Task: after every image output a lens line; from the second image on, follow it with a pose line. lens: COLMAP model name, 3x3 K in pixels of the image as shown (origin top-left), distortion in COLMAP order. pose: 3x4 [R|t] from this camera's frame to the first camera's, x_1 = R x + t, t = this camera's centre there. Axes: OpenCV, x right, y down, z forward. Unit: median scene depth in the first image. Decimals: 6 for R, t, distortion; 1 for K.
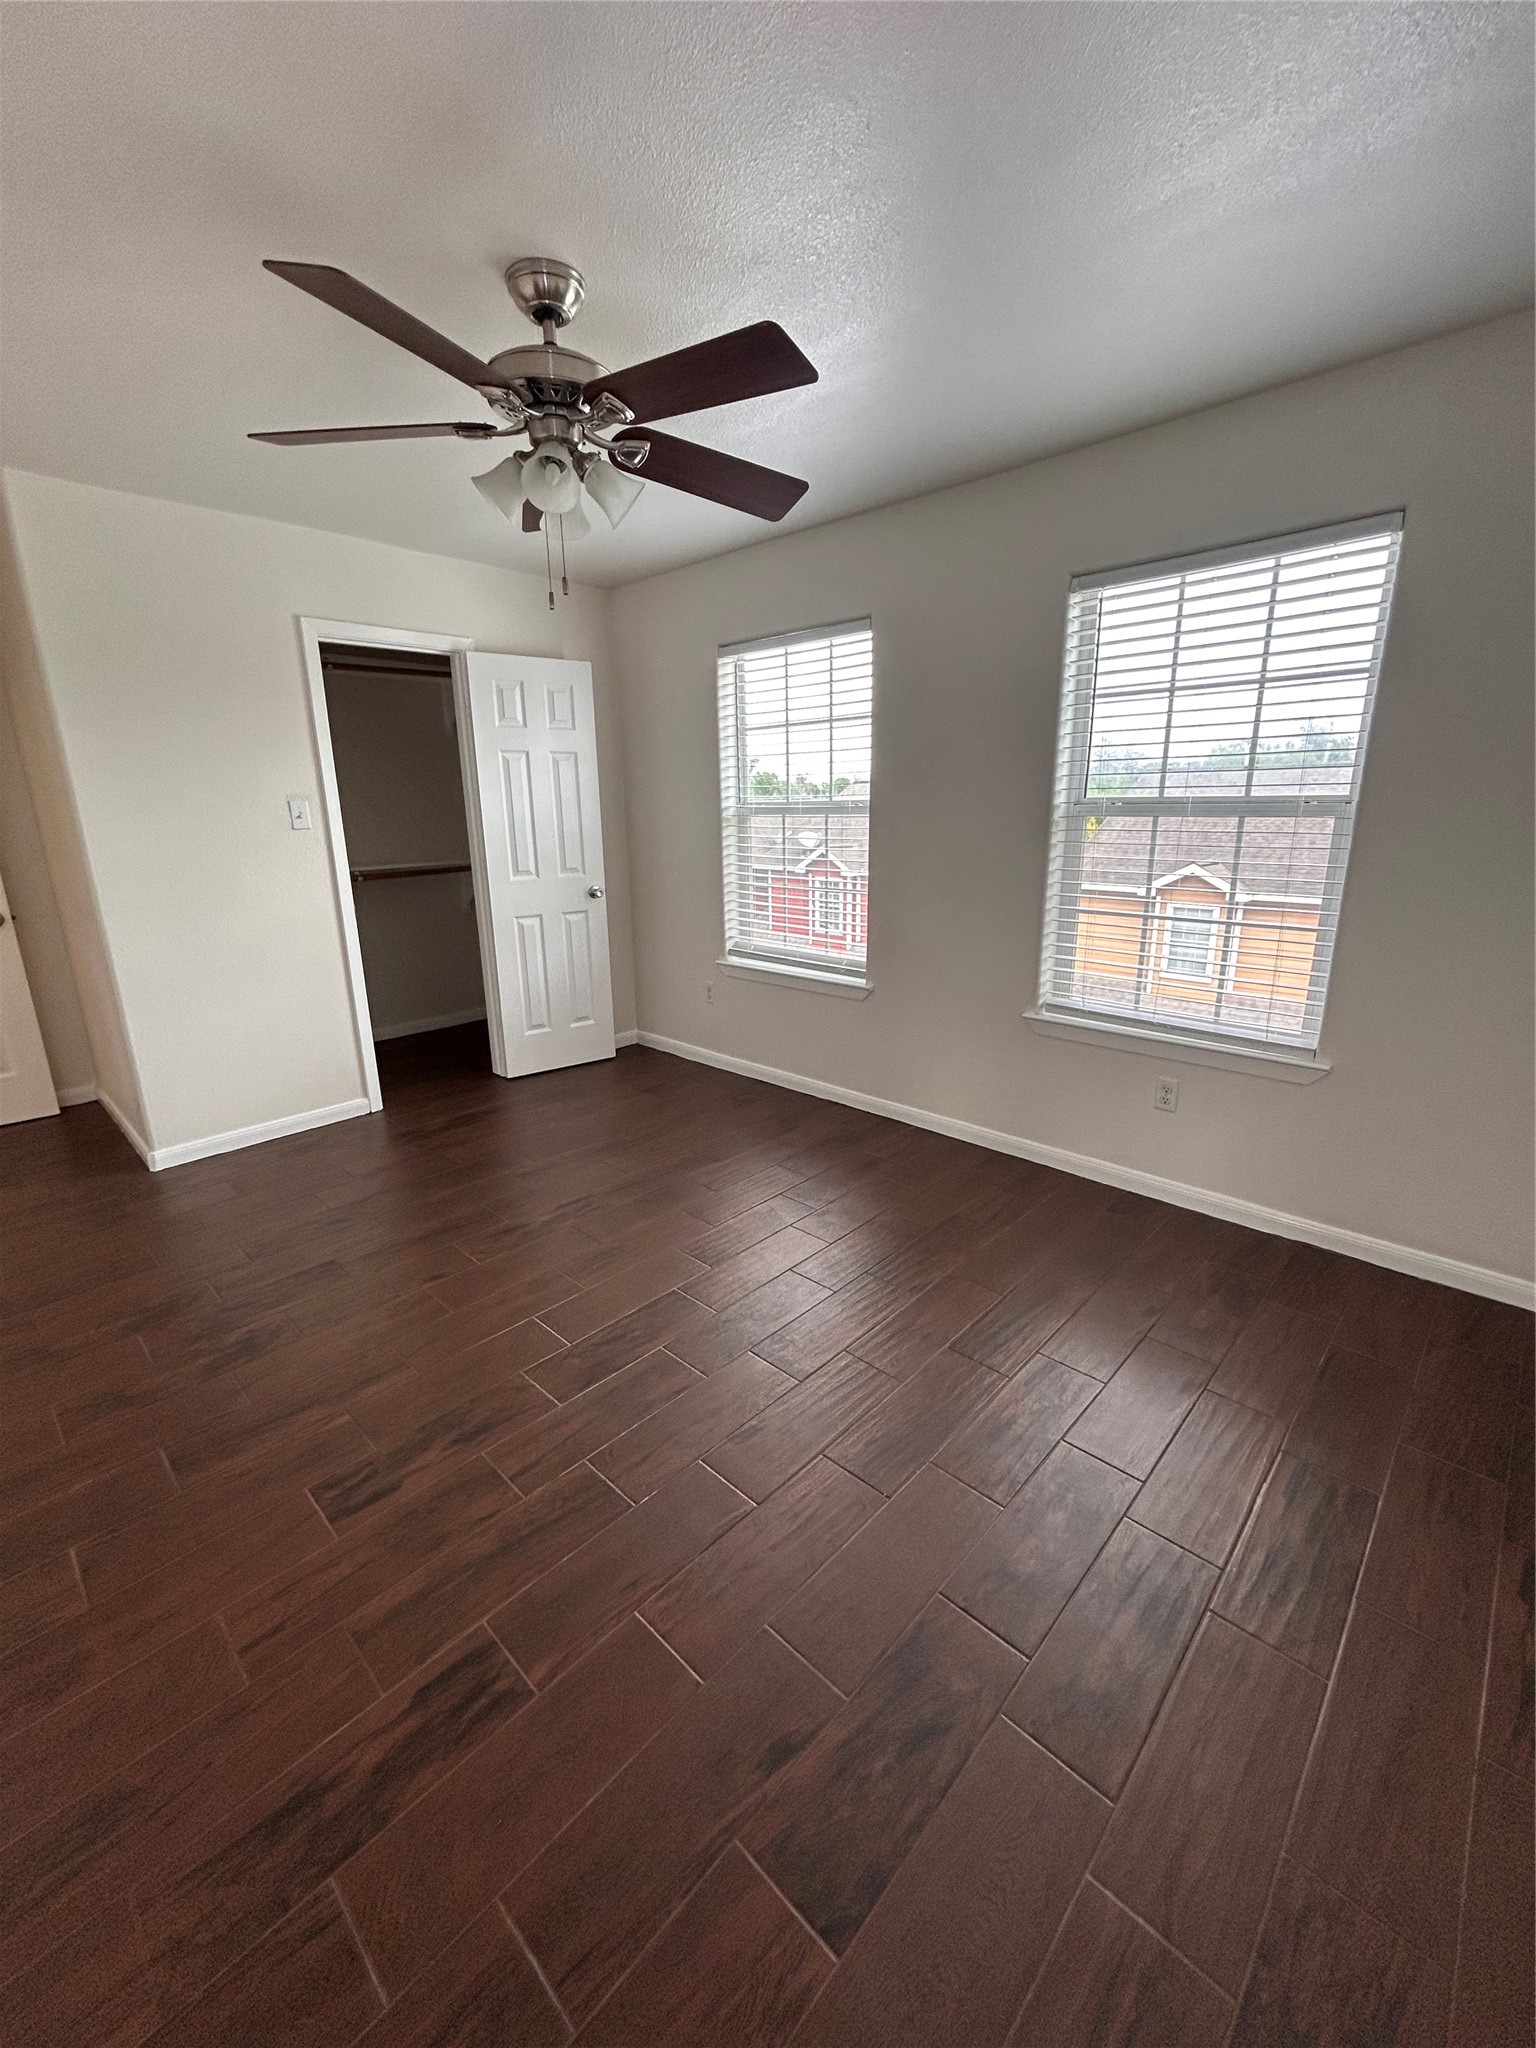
lens RADIAL K [[835.1, 0, 777.5], [0, 835.1, 1018.7], [0, 0, 1]] dist [0.000492, 0.002159]
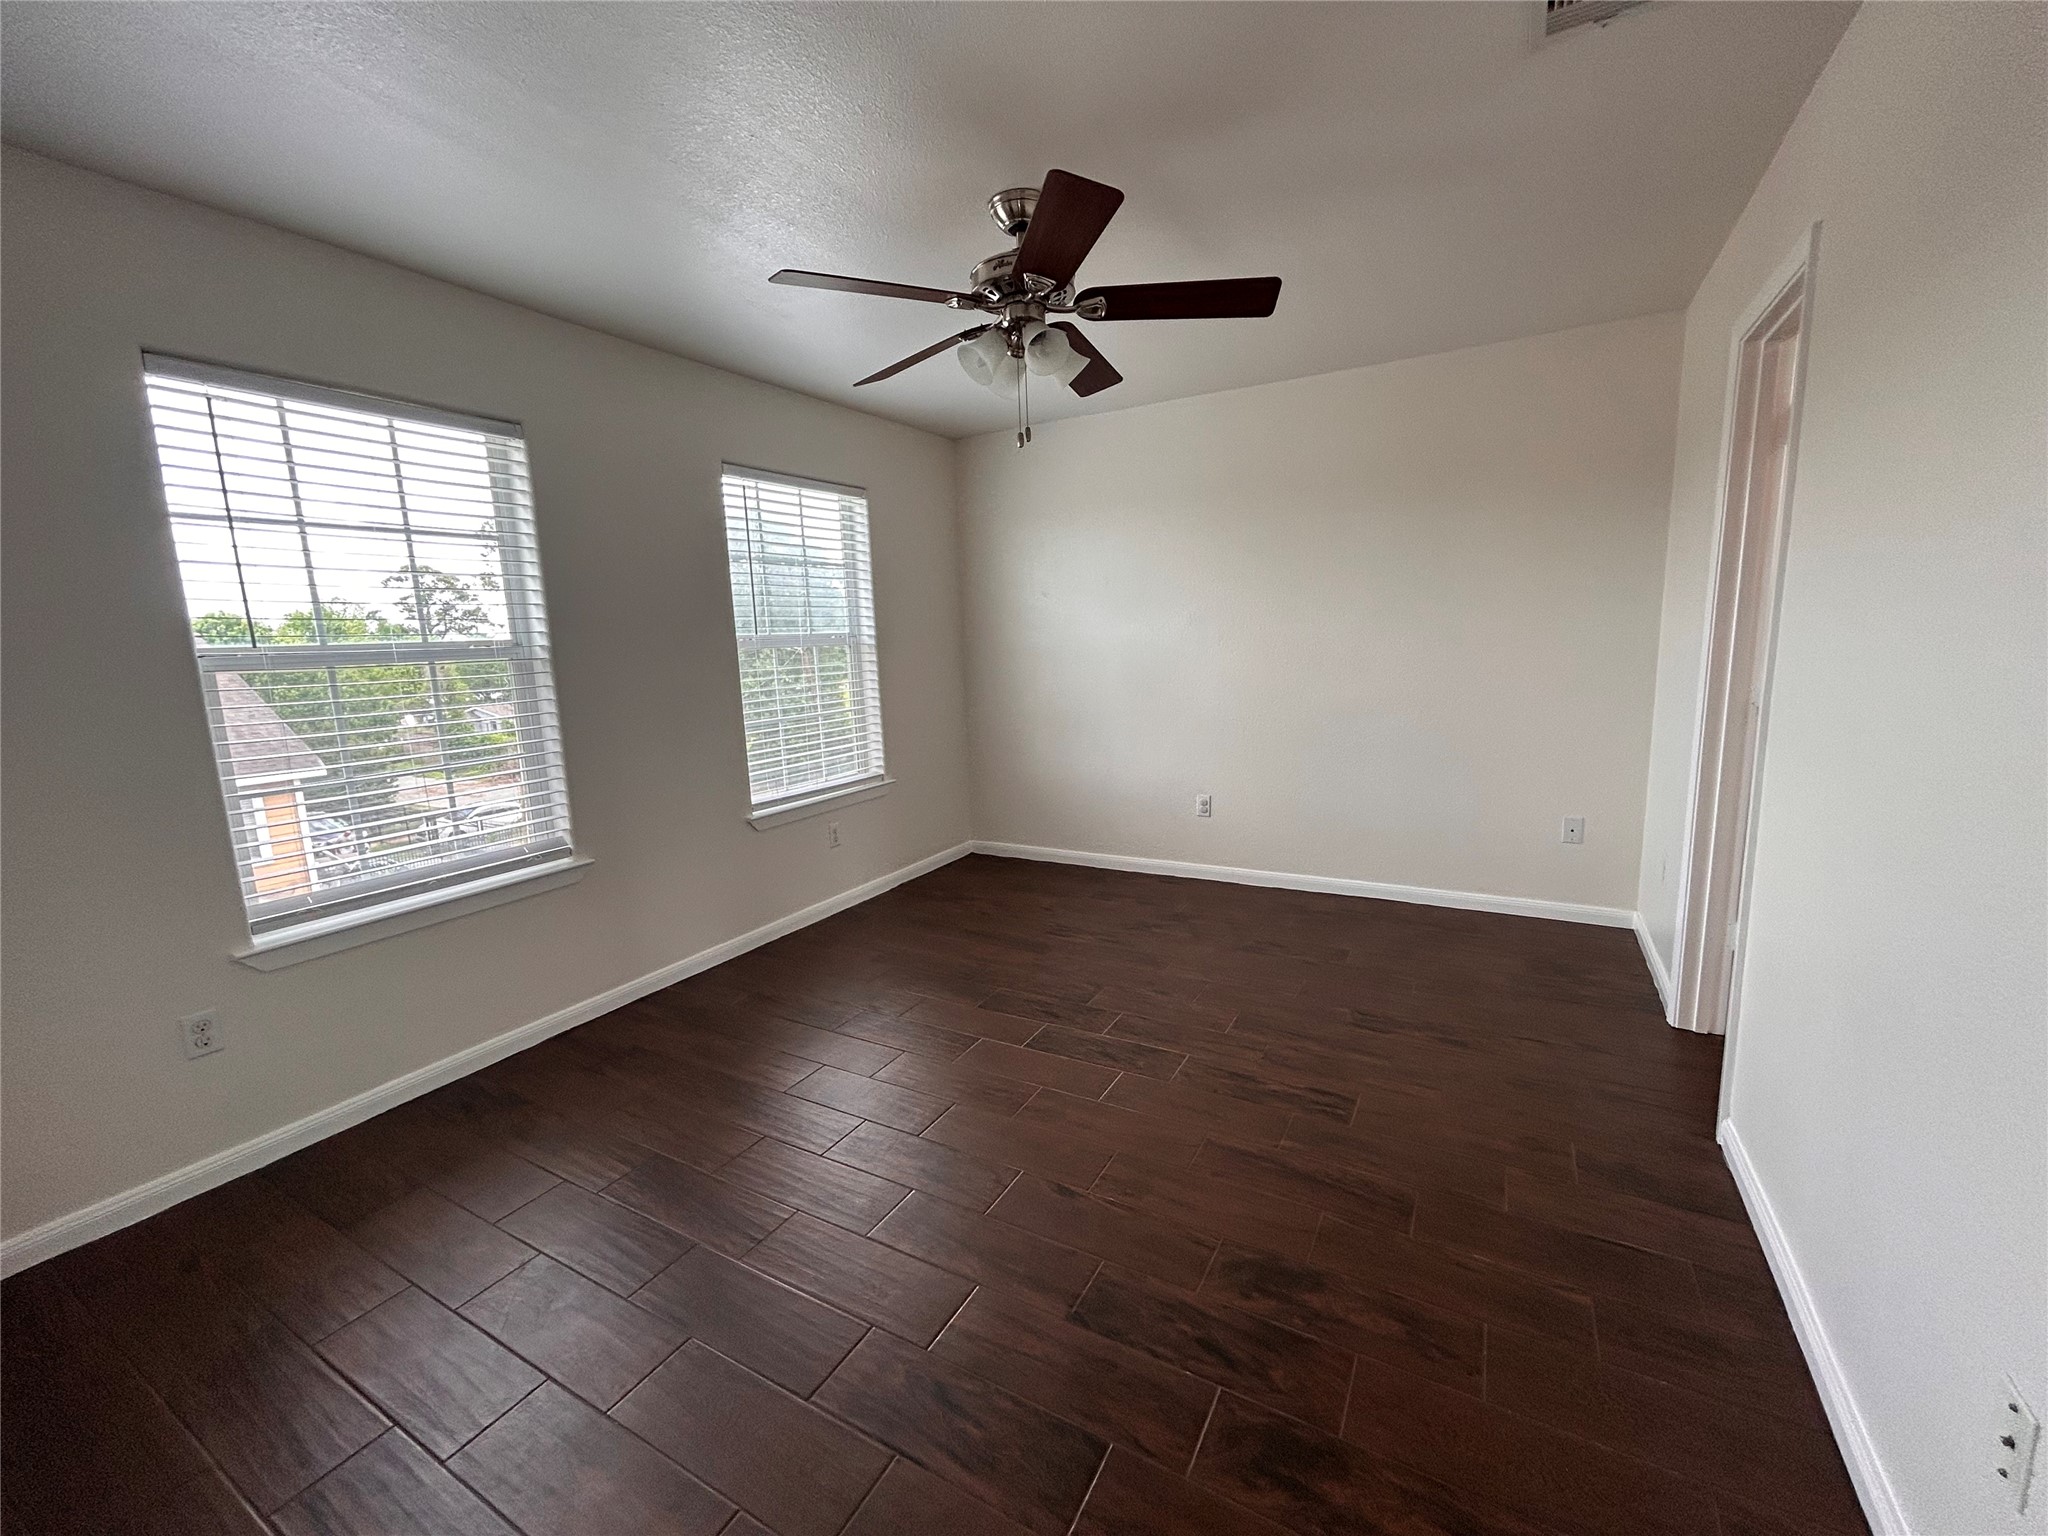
lens RADIAL K [[835.1, 0, 1016.8], [0, 835.1, 745.9], [0, 0, 1]] dist [0.000492, 0.002159]
pose [[-0.234547, -0.109889, 0.965874, -0.819843], [0.278216, 0.944440, 0.175011, -0.182599], [-0.931442, 0.309769, -0.190943, 0.777271]]
